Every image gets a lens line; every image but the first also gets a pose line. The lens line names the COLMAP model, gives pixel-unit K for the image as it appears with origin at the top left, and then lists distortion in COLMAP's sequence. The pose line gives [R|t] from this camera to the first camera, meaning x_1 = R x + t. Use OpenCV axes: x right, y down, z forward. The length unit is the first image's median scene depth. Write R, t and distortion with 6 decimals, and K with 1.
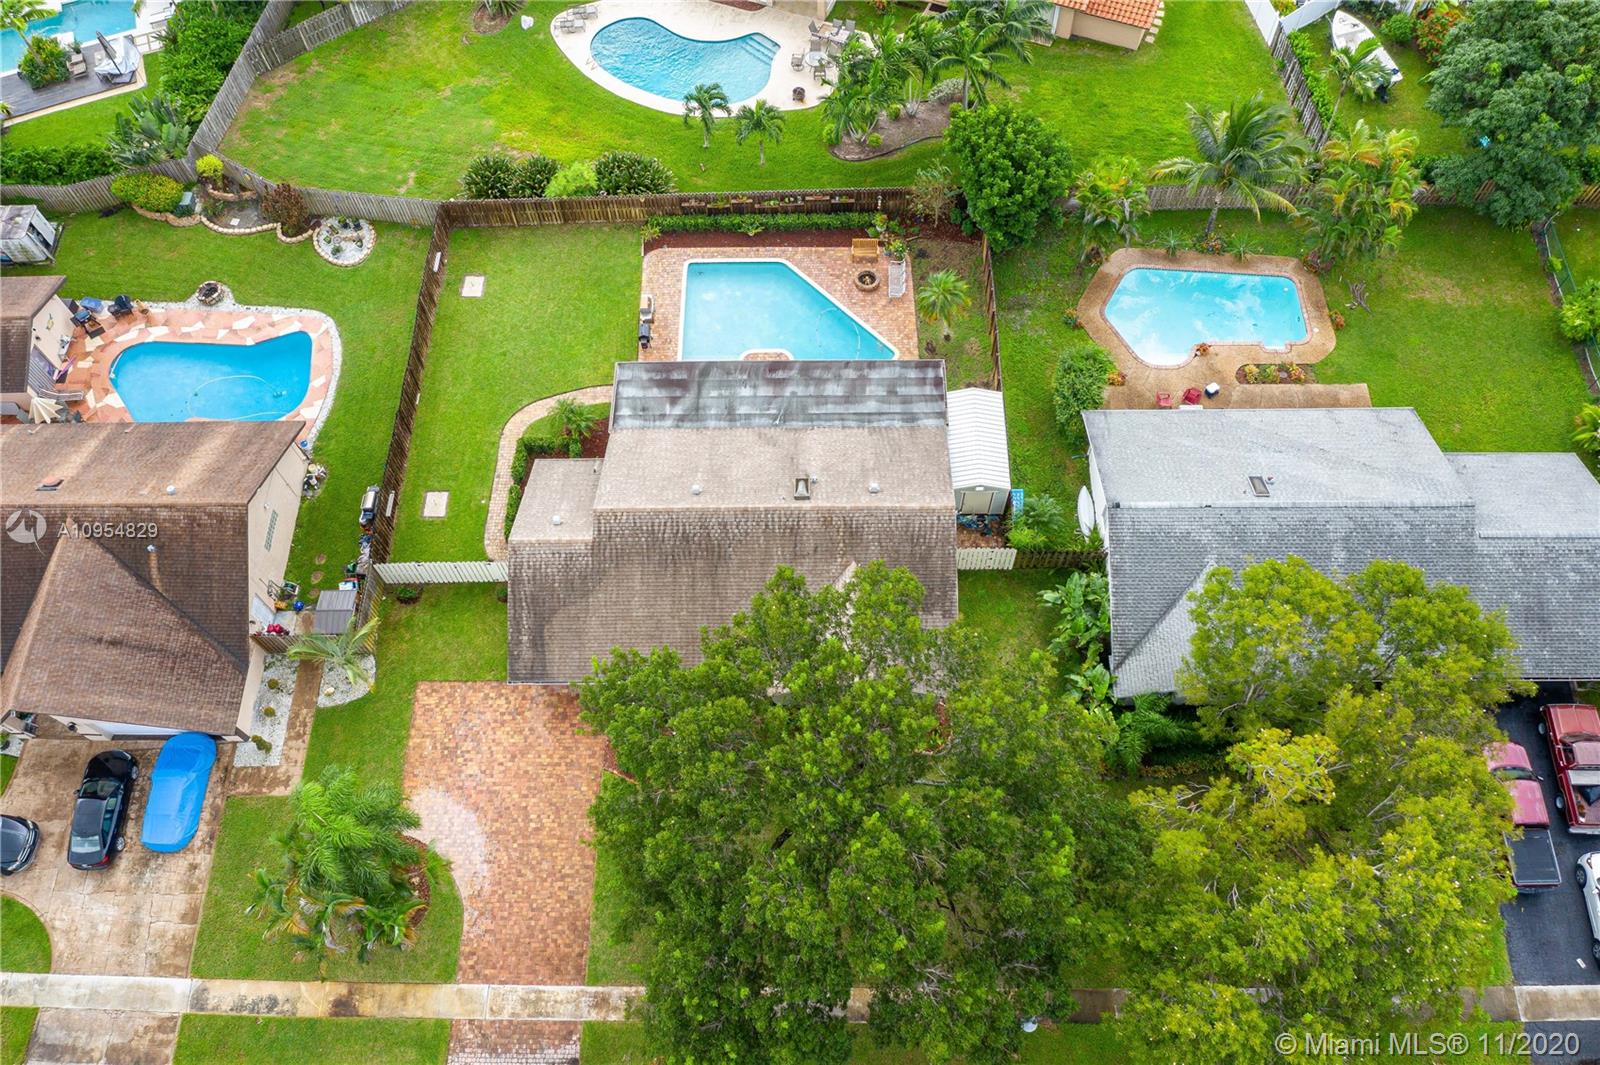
lens RADIAL K [[1247.6, 0, 800.0], [0, 1247.6, 532.5], [0, 0, 1]] dist [-0.035338, 0.003992]
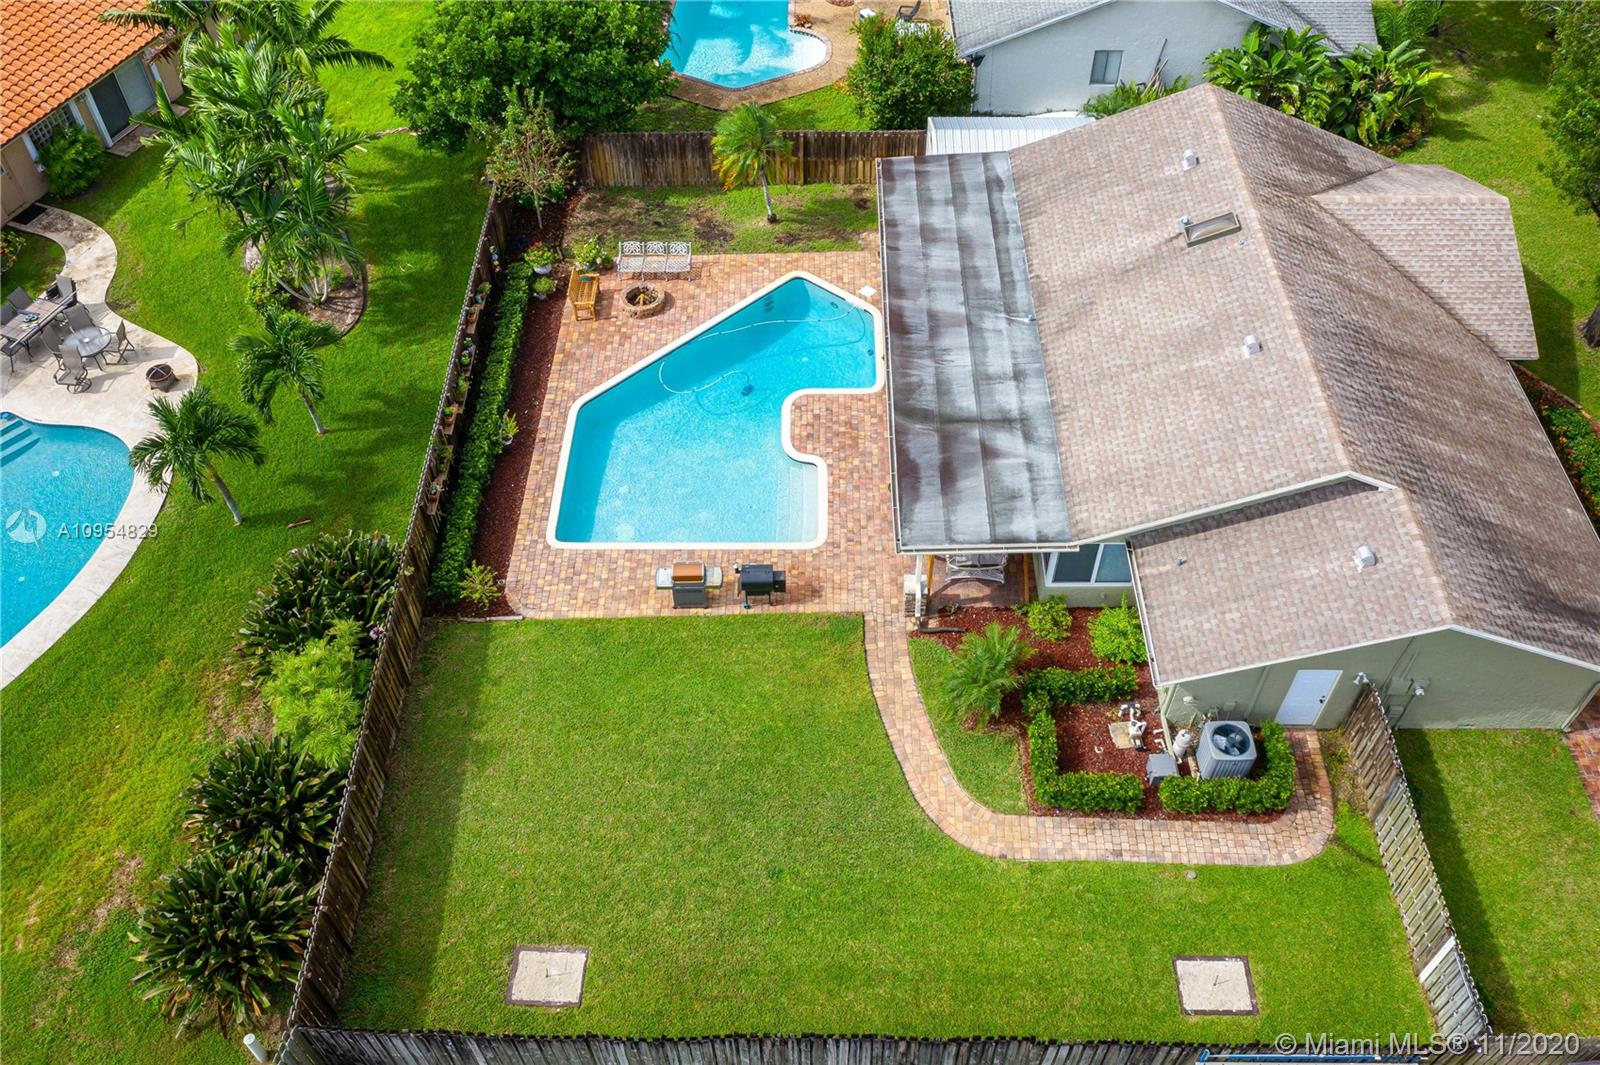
lens RADIAL K [[1319.2, 0, 800.0], [0, 1319.2, 532.5], [0, 0, 1]] dist [-0.039629, 0.003642]
pose [[0.004885, -0.737958, 0.674829, -0.455935], [0.888999, 0.312205, 0.334977, -0.322957], [-0.457884, 0.598286, 0.657569, 0.660277]]
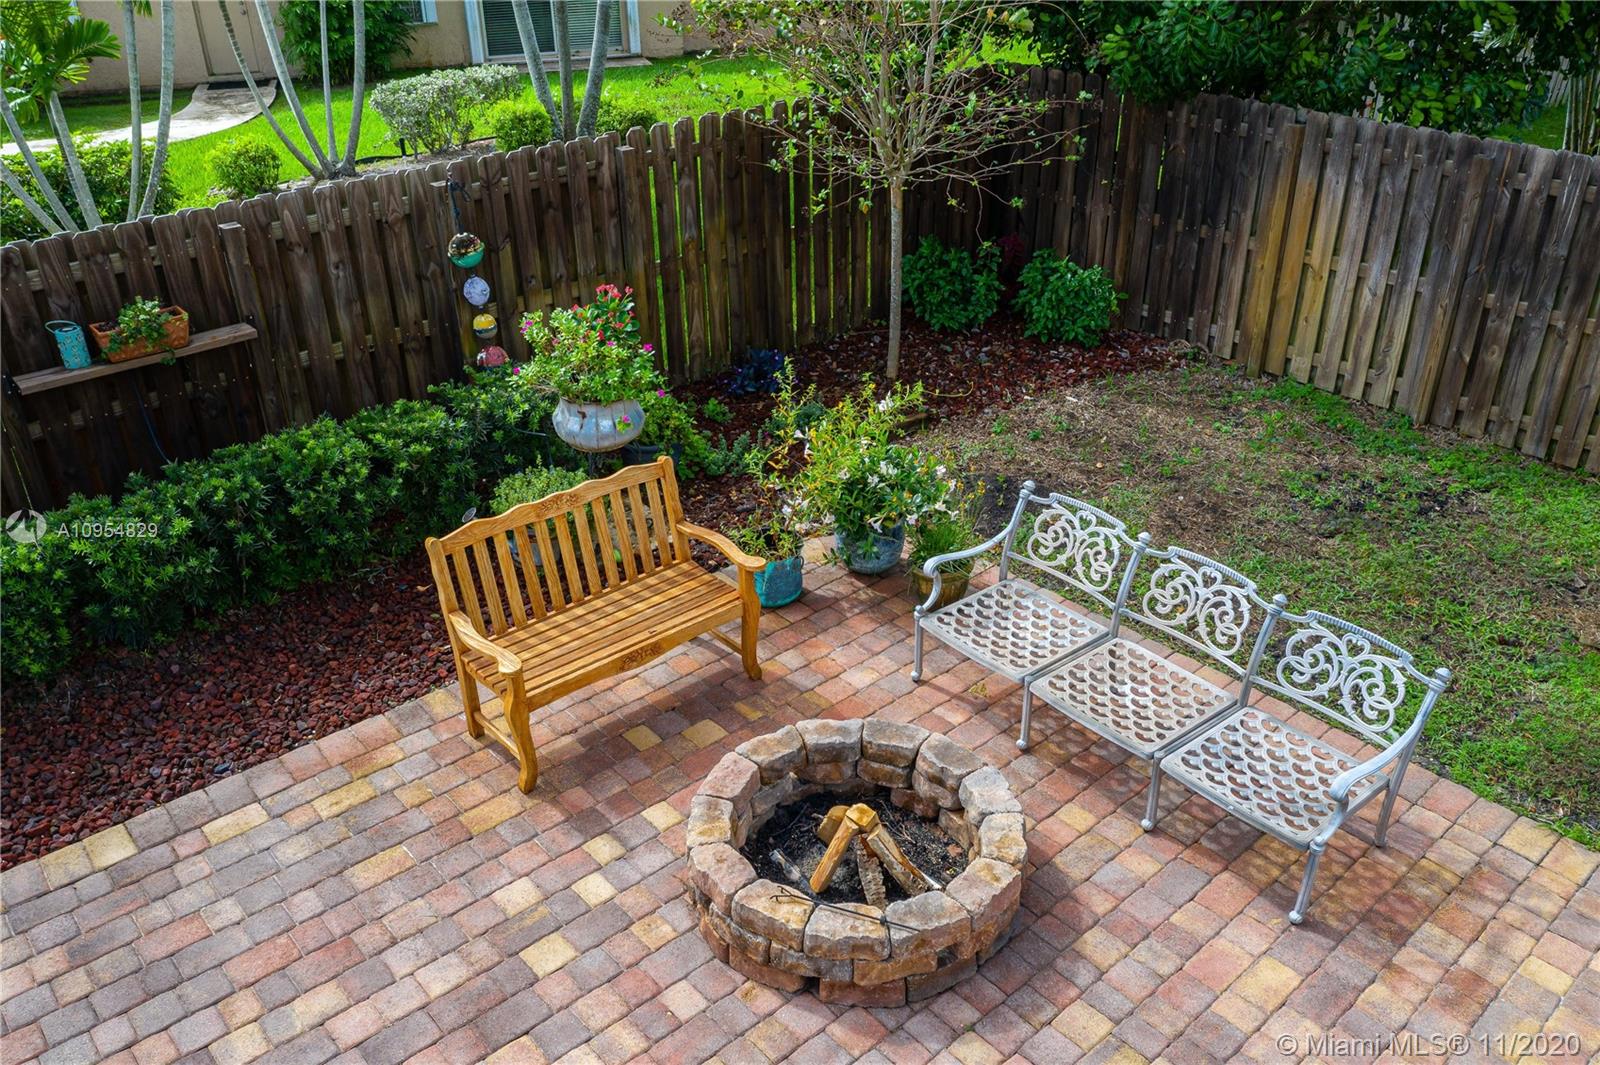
lens RADIAL K [[1247.6, 0, 800.0], [0, 1247.6, 532.5], [0, 0, 1]] dist [-0.035338, 0.003992]
pose [[0.753266, -0.306793, 0.581781, 0.012617], [0.576747, 0.733296, -0.360055, -0.200361], [-0.316155, 0.606757, 0.729309, 0.976294]]
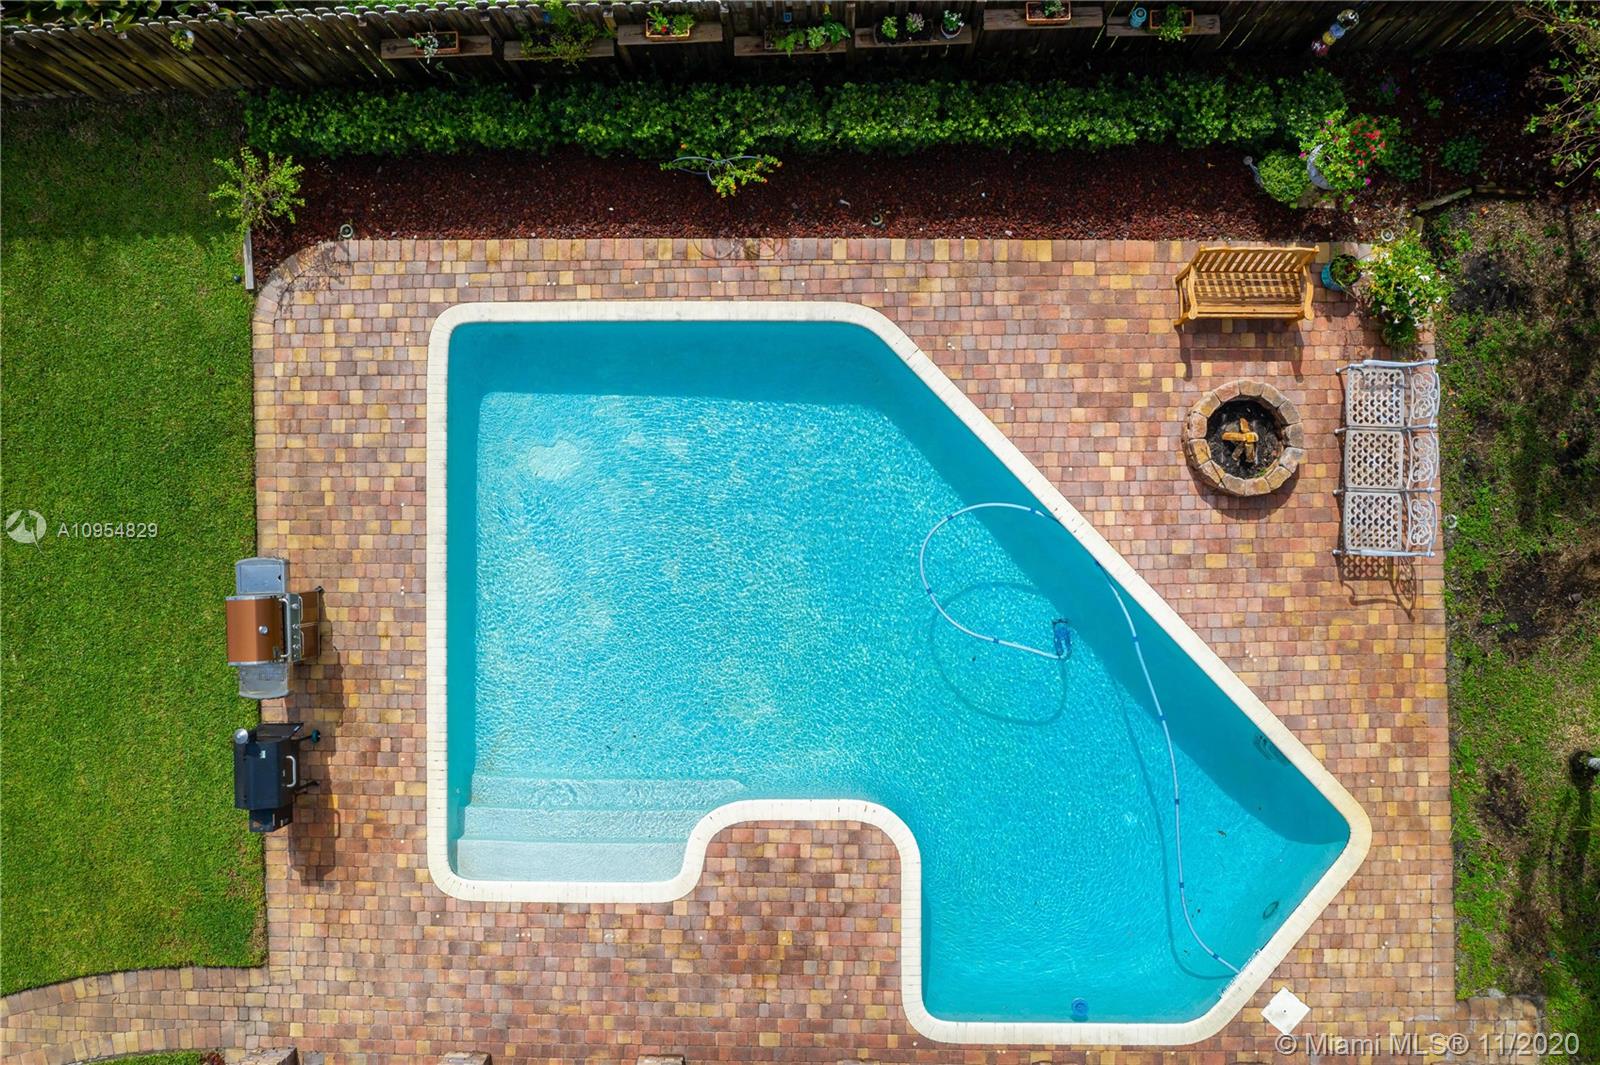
lens RADIAL K [[1247.6, 0, 800.0], [0, 1247.6, 532.5], [0, 0, 1]] dist [-0.035338, 0.003992]
pose [[0.999967, -0.005858, -0.005640, -0.026280], [0.007799, 0.887236, 0.461250, -0.305405], [0.002303, -0.461279, 0.887252, 0.830330]]
